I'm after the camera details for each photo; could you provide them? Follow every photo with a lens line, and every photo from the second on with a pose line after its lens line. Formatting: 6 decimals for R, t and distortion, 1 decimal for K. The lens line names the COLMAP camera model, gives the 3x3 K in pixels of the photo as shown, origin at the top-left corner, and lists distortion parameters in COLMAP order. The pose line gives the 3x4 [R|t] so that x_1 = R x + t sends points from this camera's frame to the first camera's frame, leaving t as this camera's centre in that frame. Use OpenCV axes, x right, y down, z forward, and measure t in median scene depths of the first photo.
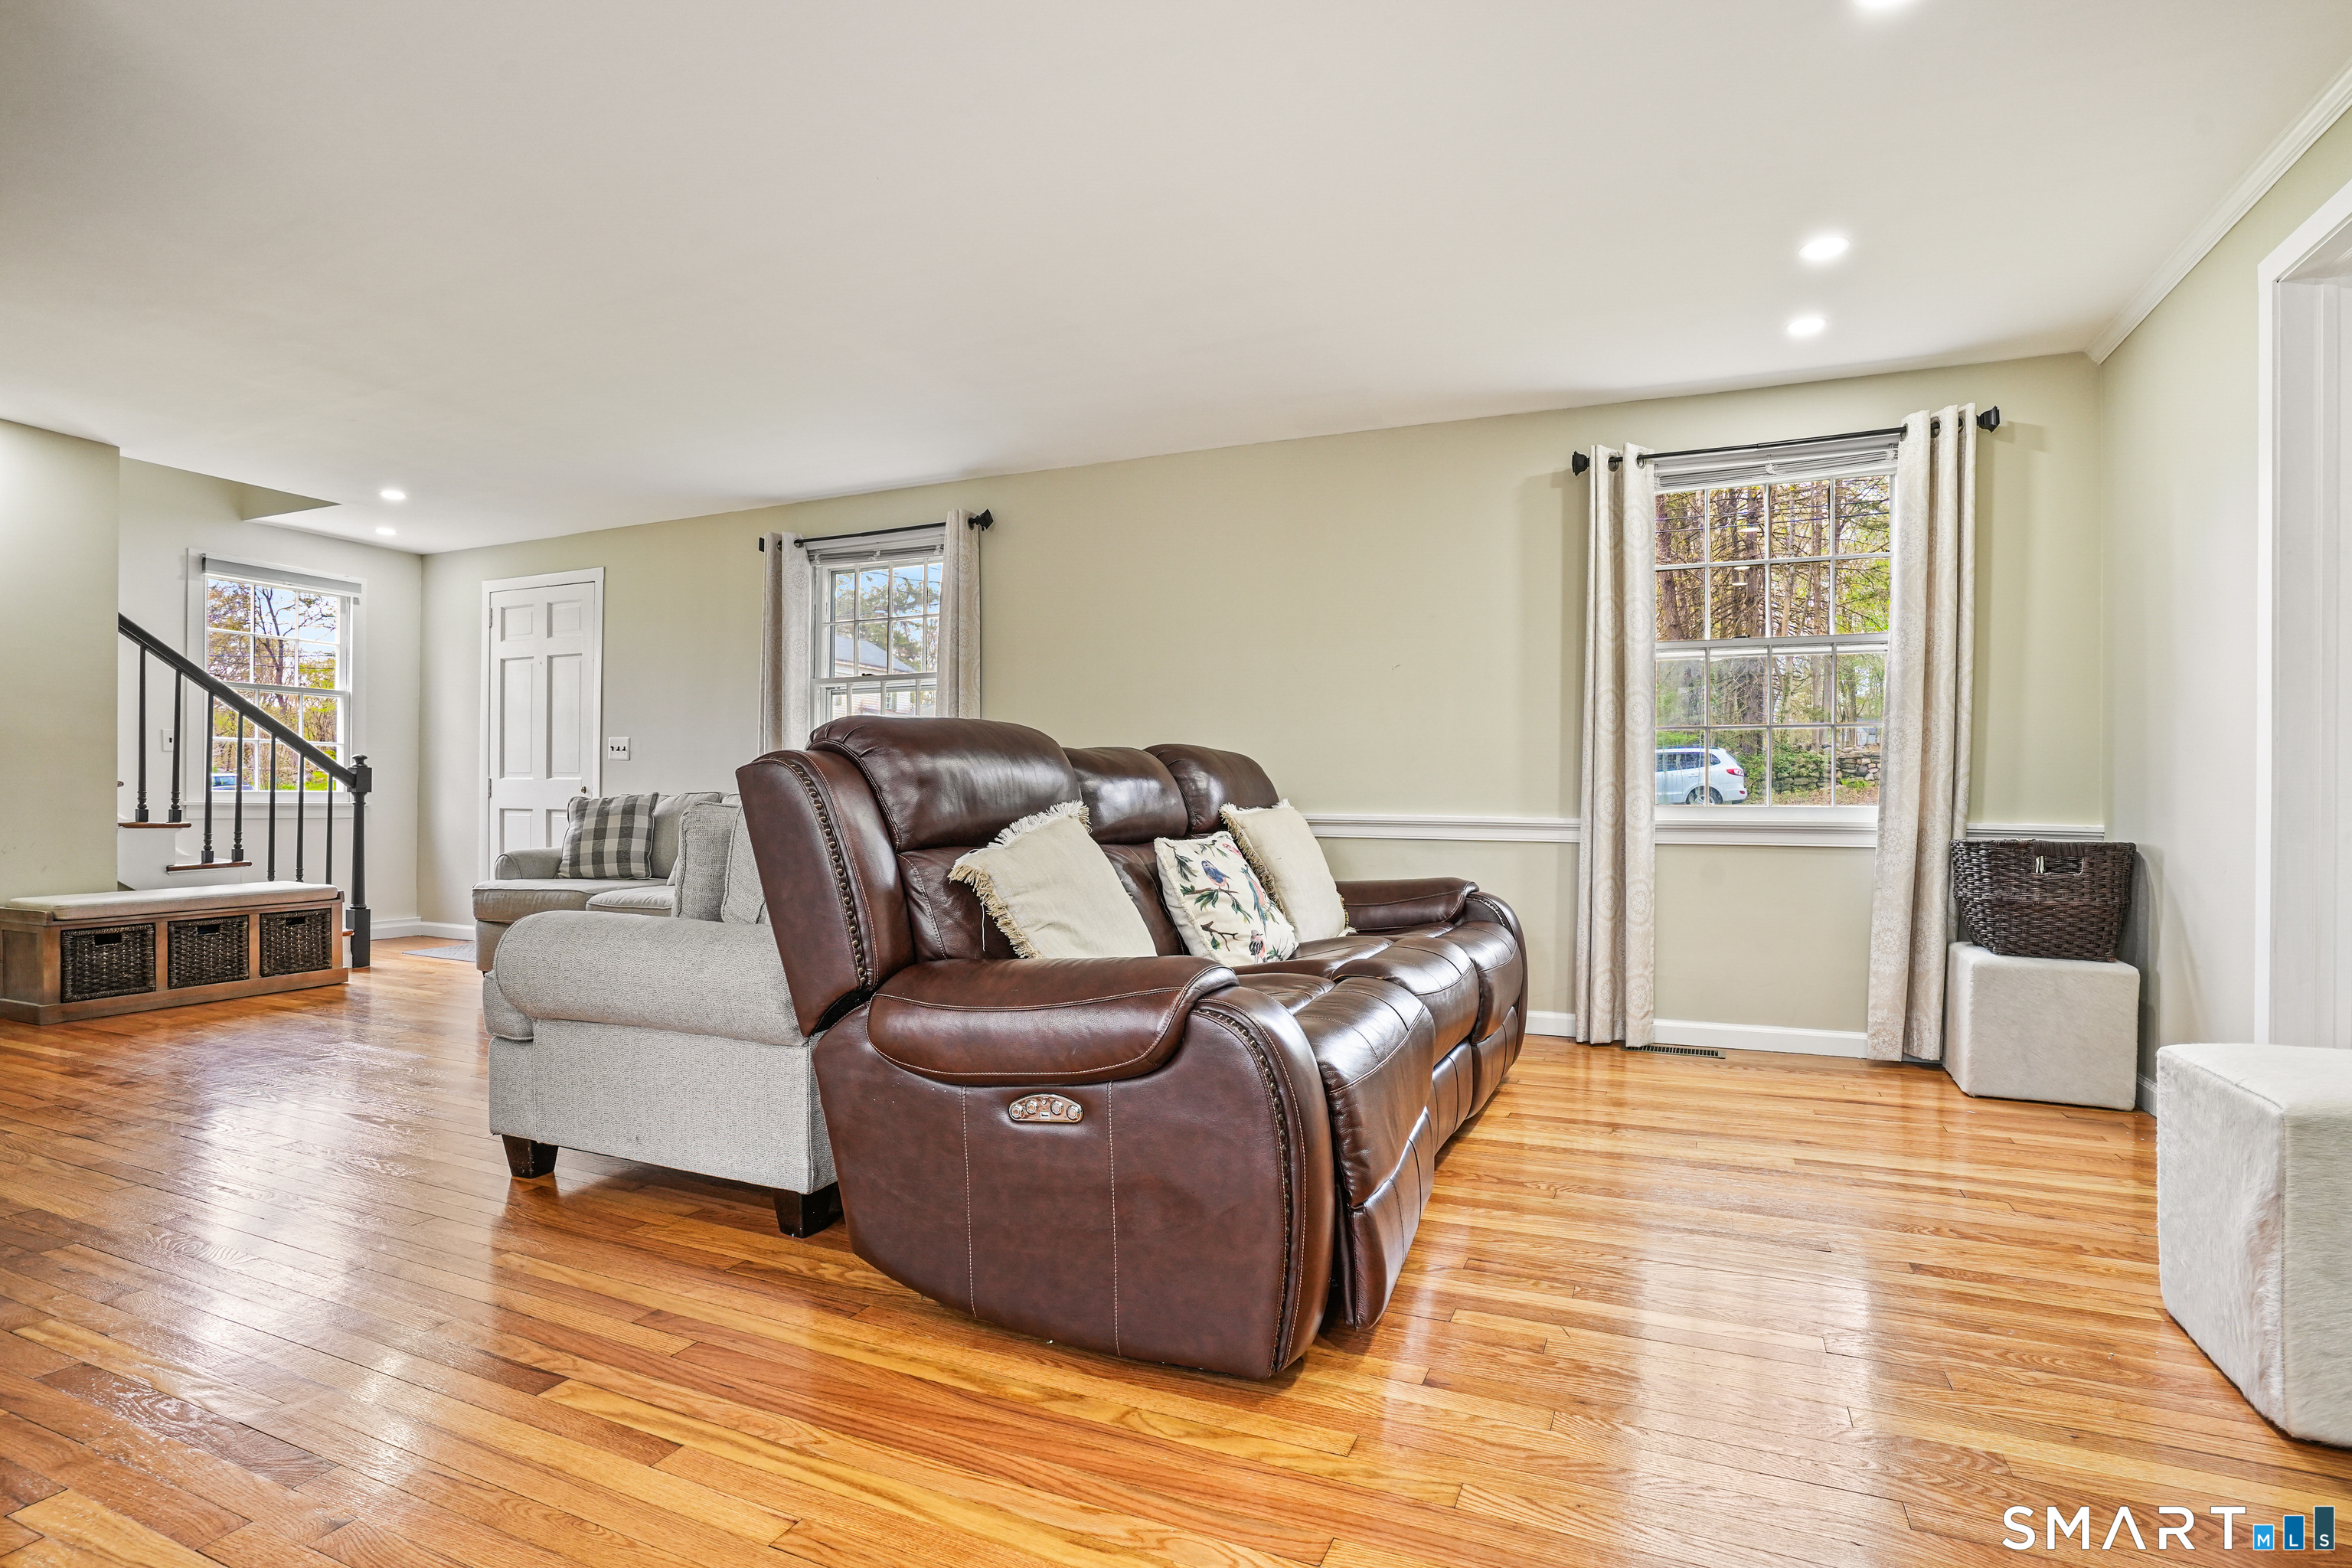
lens RADIAL K [[1163.3, 0, 1214.6], [0, 1163.3, 798.7], [0, 0, 1]] dist [-0.071897, 0.028251]
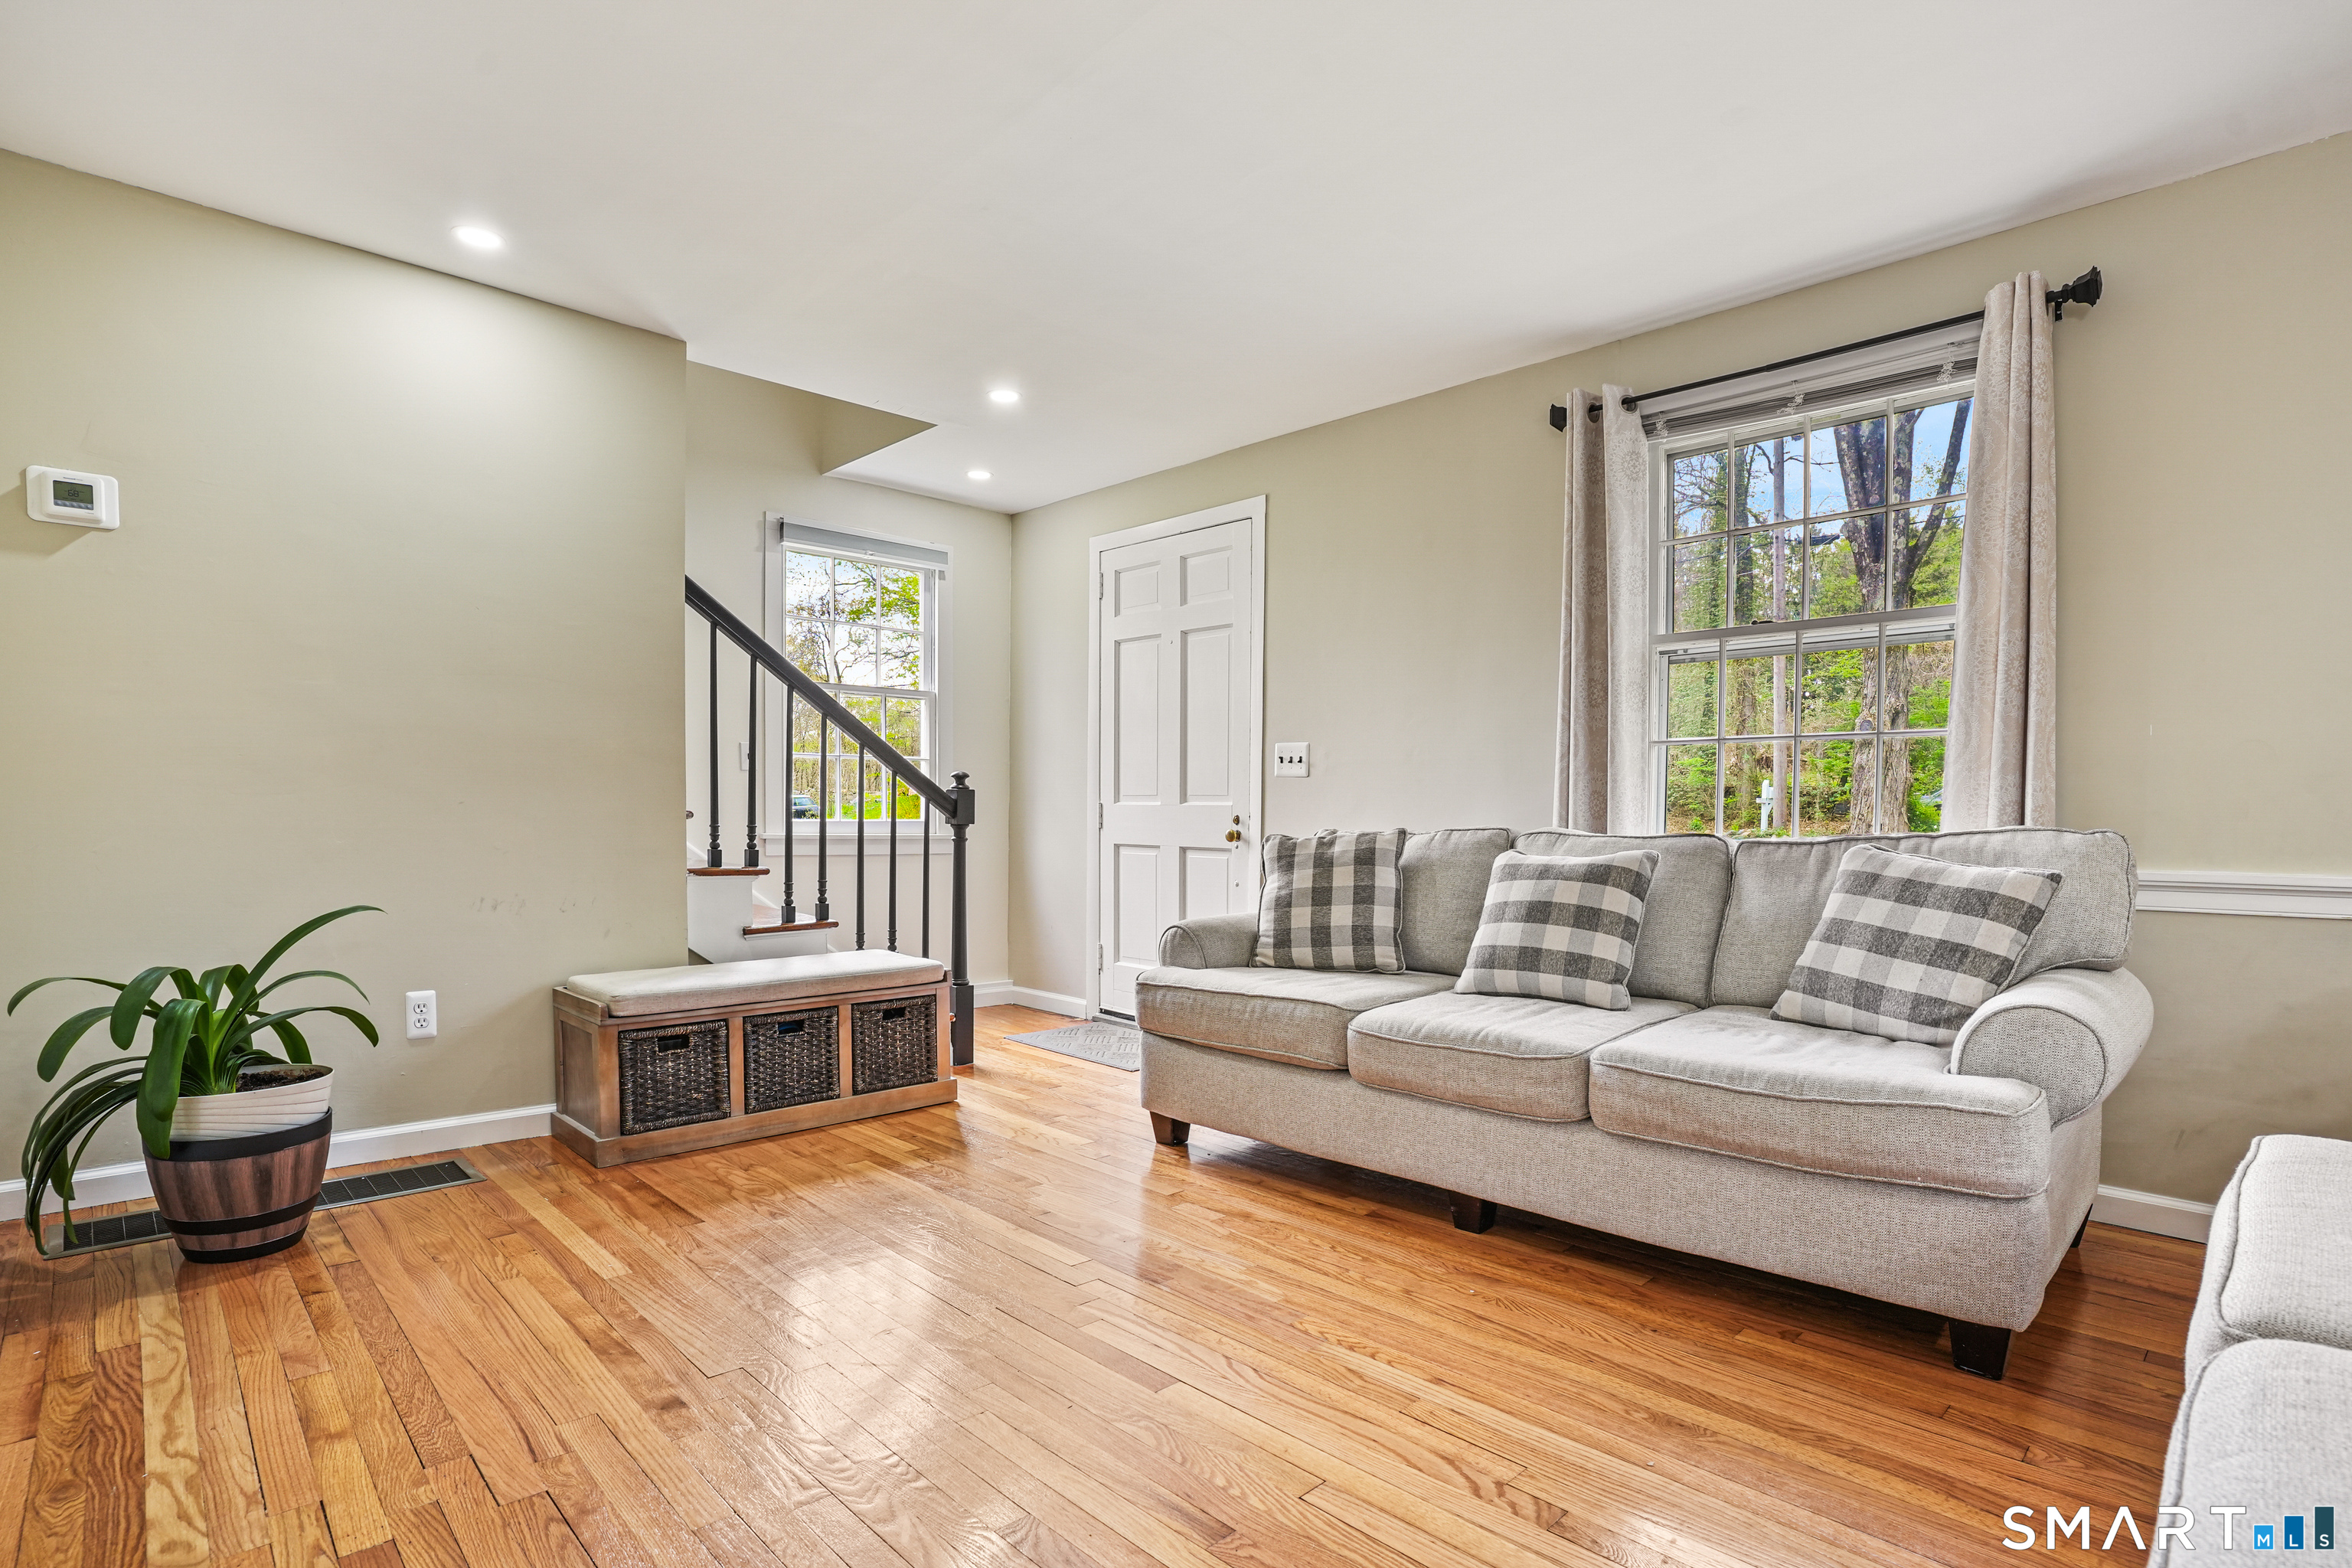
lens RADIAL K [[1189.5, 0, 1217.3], [0, 1189.5, 851.5], [0, 0, 1]] dist [-0.052321, 0.002198]
pose [[0.928456, 0.013584, -0.371195, -0.427546], [-0.002956, 0.999570, 0.029185, -0.014274], [0.371432, -0.026000, 0.928096, 0.467832]]
